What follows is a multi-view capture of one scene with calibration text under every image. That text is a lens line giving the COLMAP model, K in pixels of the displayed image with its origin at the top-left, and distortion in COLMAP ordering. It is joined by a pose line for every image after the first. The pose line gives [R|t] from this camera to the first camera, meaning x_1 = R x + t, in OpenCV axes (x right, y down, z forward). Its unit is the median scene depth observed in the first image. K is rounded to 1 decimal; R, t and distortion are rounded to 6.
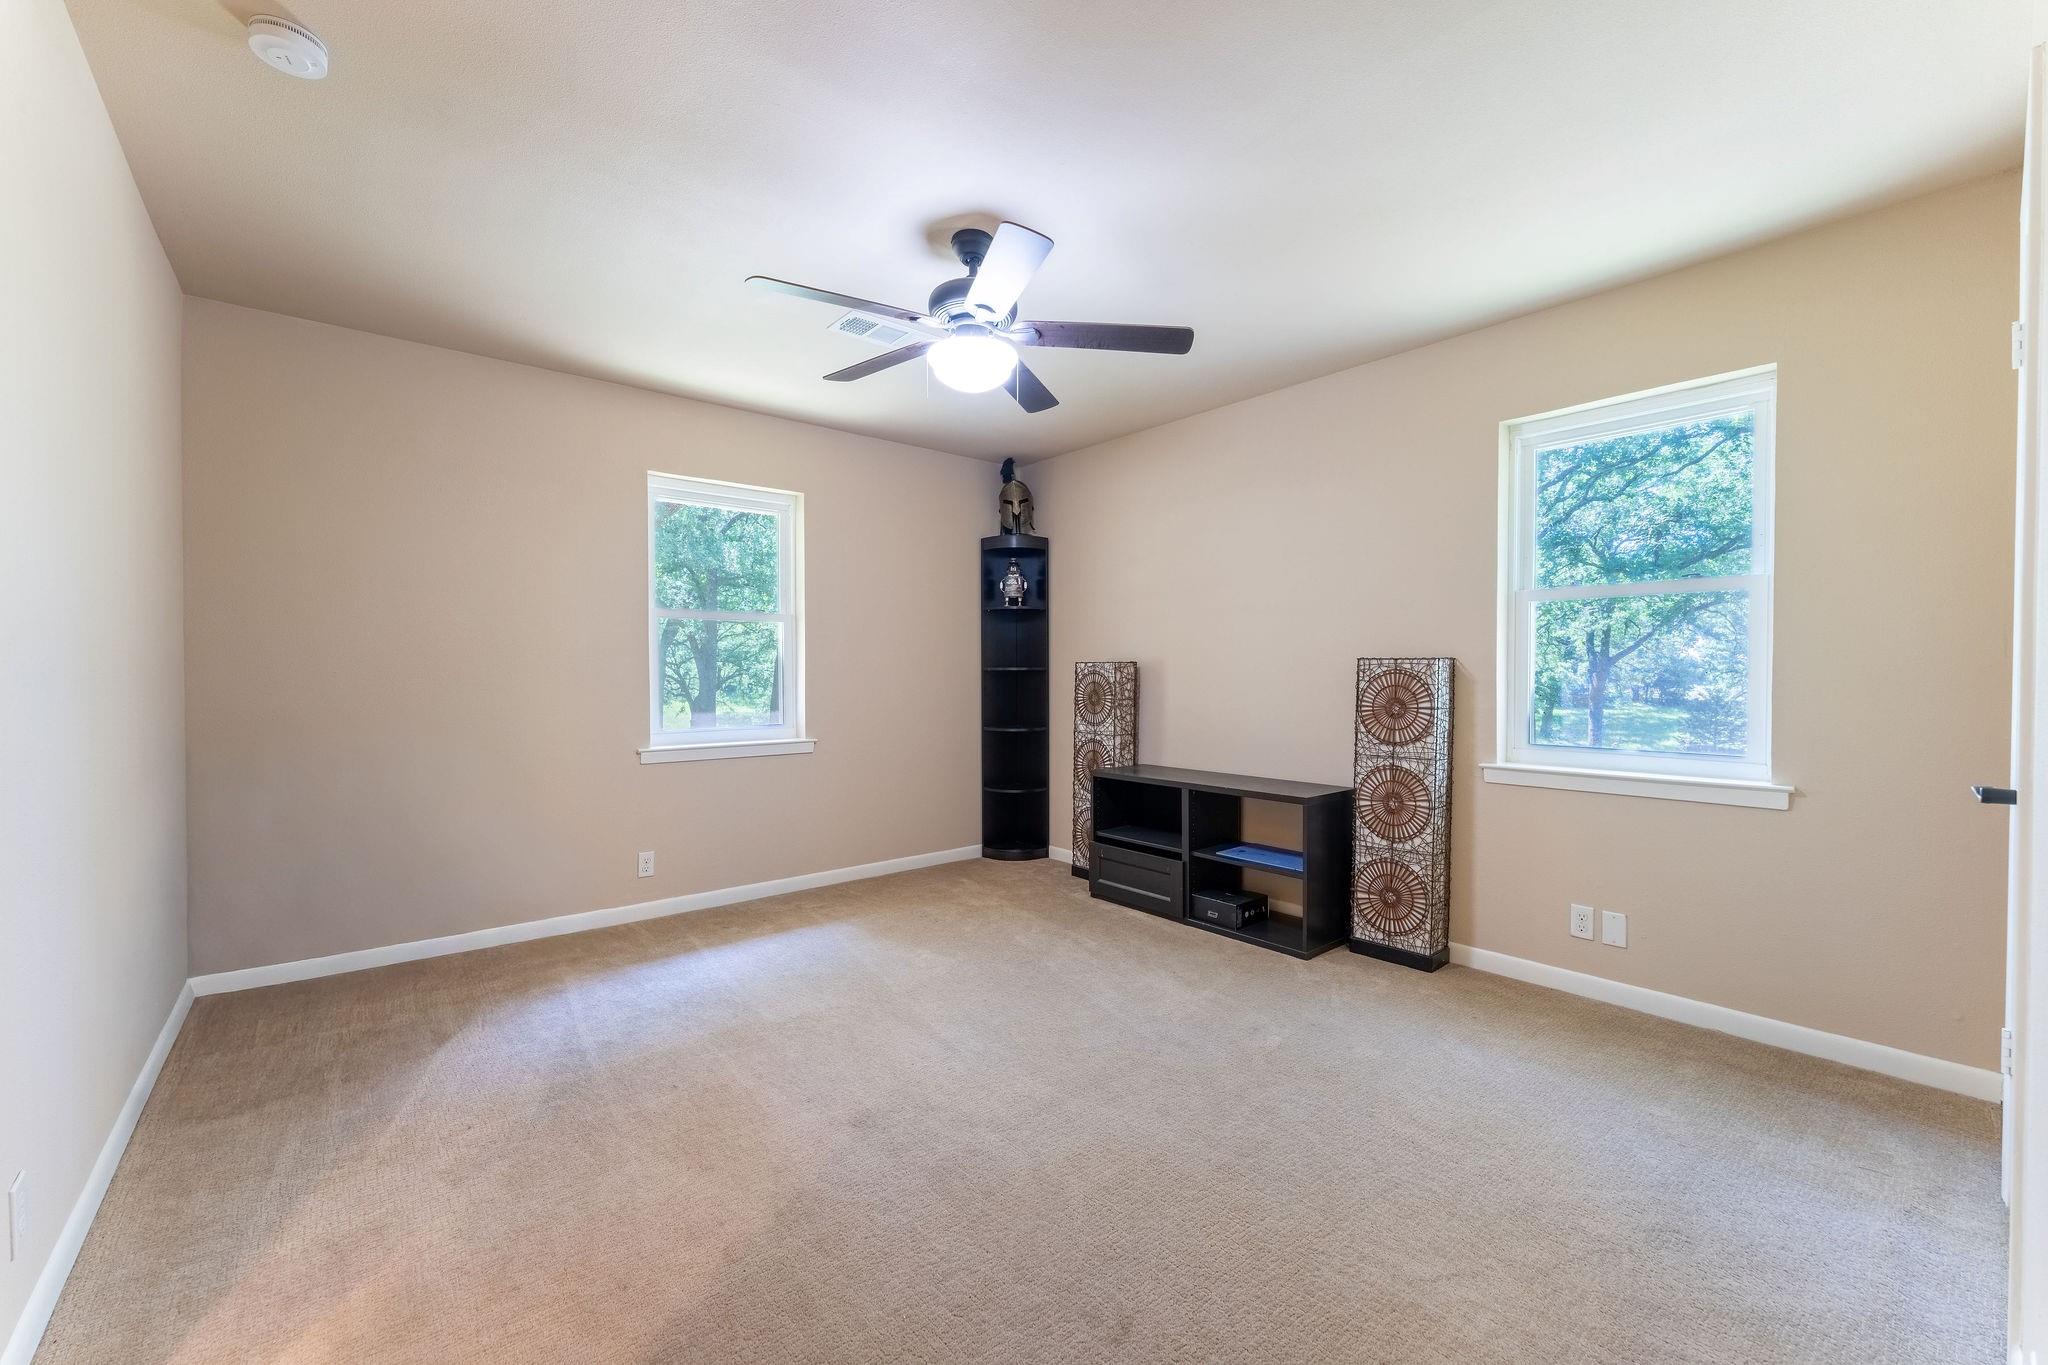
lens RADIAL K [[818.9, 0, 1023.2], [0, 818.9, 687.3], [0, 0, 1]] dist [0.000909, 0.000368]
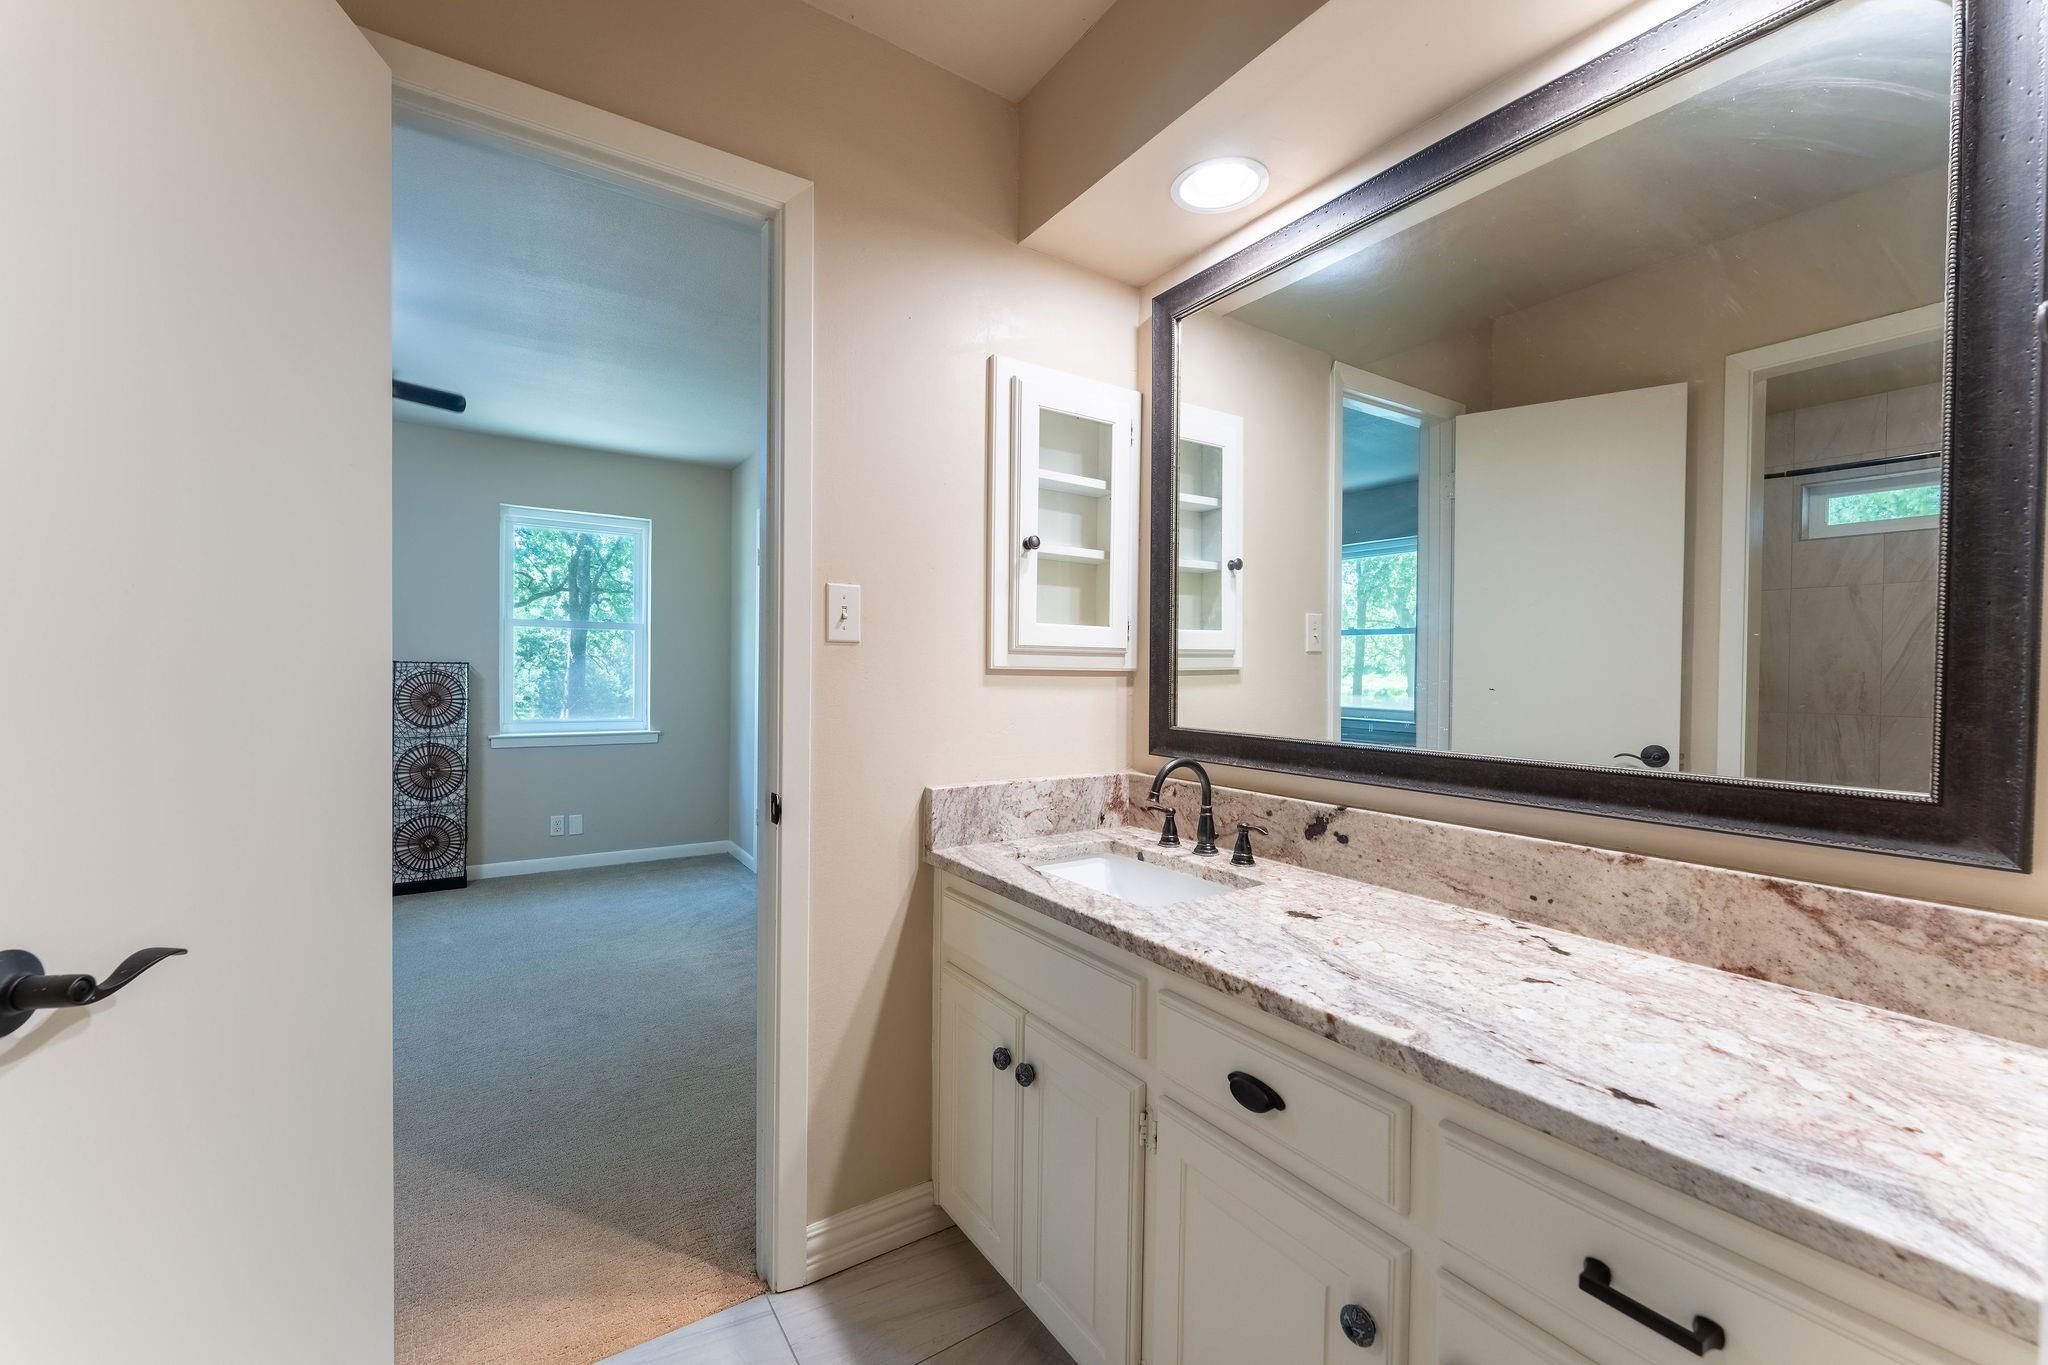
lens RADIAL K [[818.9, 0, 1022.4], [0, 818.9, 683.2], [0, 0, 1]] dist [0.000909, 0.000368]
pose [[0.104382, -0.007838, 0.994506, -0.771875], [0.004724, 0.999962, 0.007386, -0.007125], [-0.994526, 0.003927, 0.104415, -0.091607]]
